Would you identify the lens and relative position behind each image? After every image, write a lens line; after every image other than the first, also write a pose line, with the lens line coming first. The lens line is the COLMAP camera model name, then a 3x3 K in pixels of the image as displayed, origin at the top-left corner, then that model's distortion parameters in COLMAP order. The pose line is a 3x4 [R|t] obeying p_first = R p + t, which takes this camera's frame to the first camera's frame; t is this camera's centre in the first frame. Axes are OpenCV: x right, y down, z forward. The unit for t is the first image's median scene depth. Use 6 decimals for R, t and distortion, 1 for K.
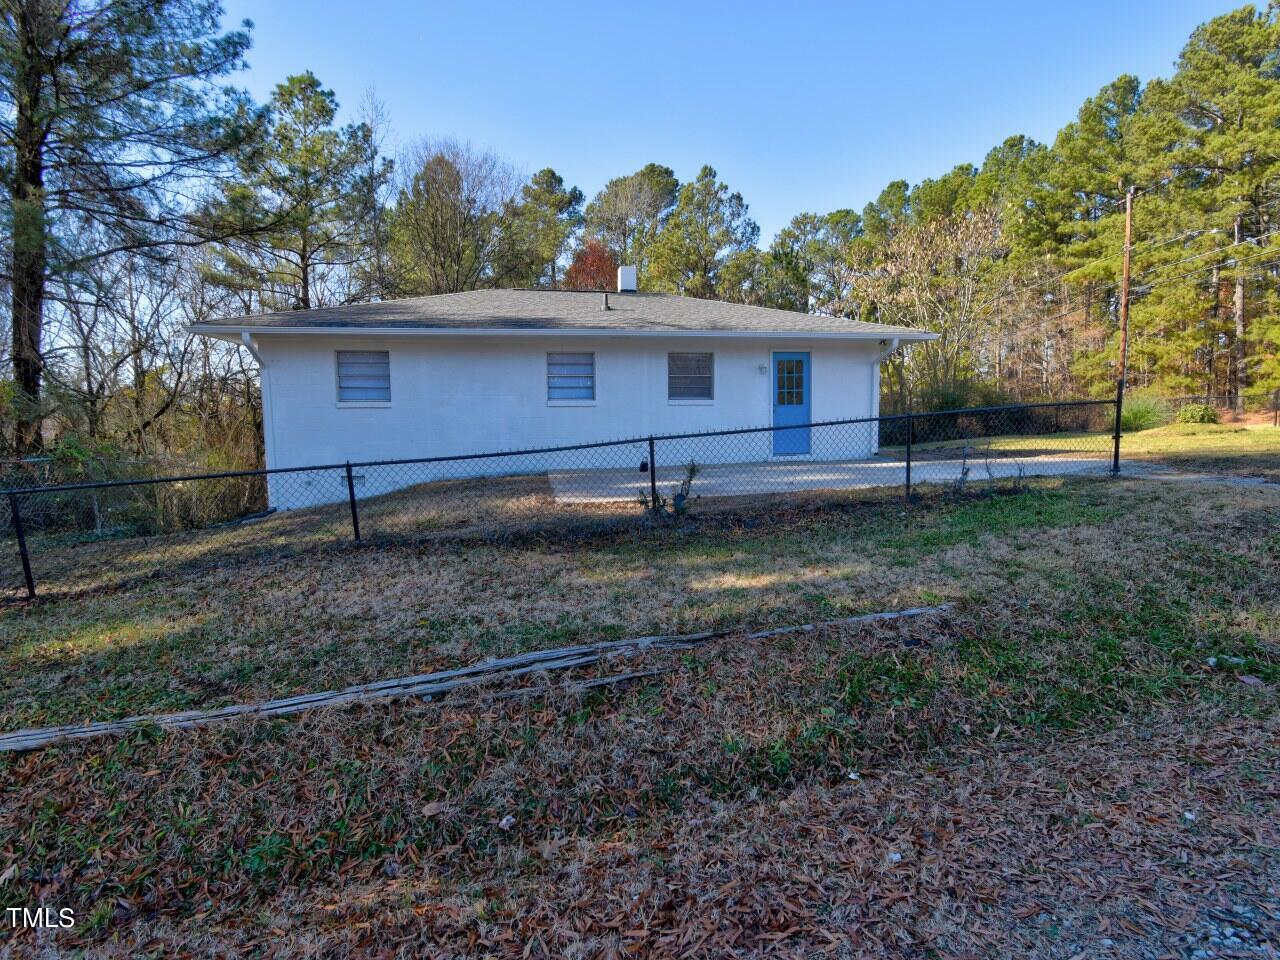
lens RADIAL K [[635.0, 0, 641.2], [0, 635.0, 485.1], [0, 0, 1]] dist [0.005198, -0.010048]
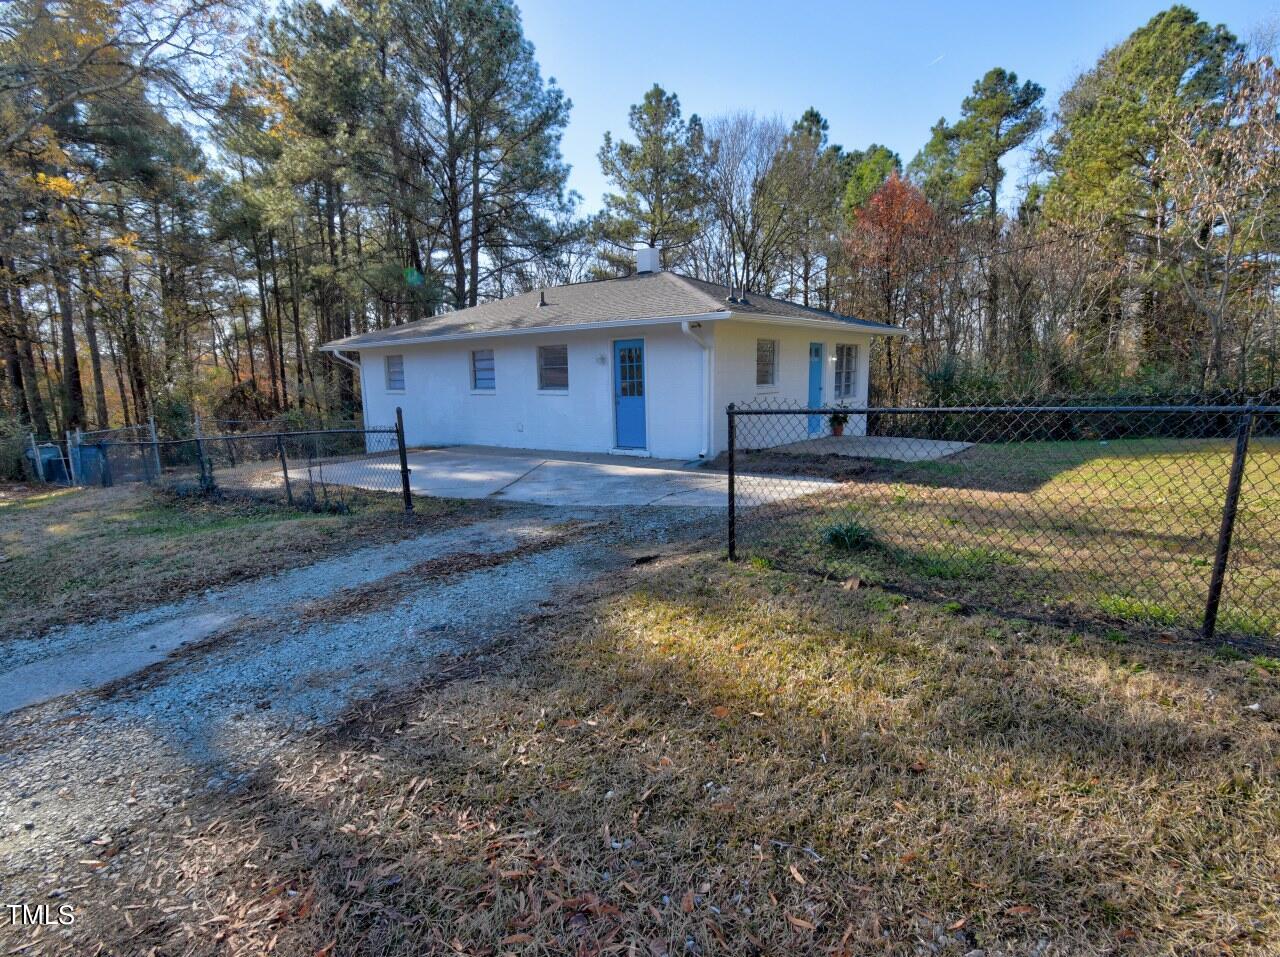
lens RADIAL K [[635.0, 0, 640.5], [0, 635.0, 475.1], [0, 0, 1]] dist [0.005198, -0.010048]
pose [[0.677626, 0.112944, -0.726682, 0.953070], [-0.059266, 0.993309, 0.099119, -0.104843], [0.733015, -0.024098, 0.679786, 0.369513]]
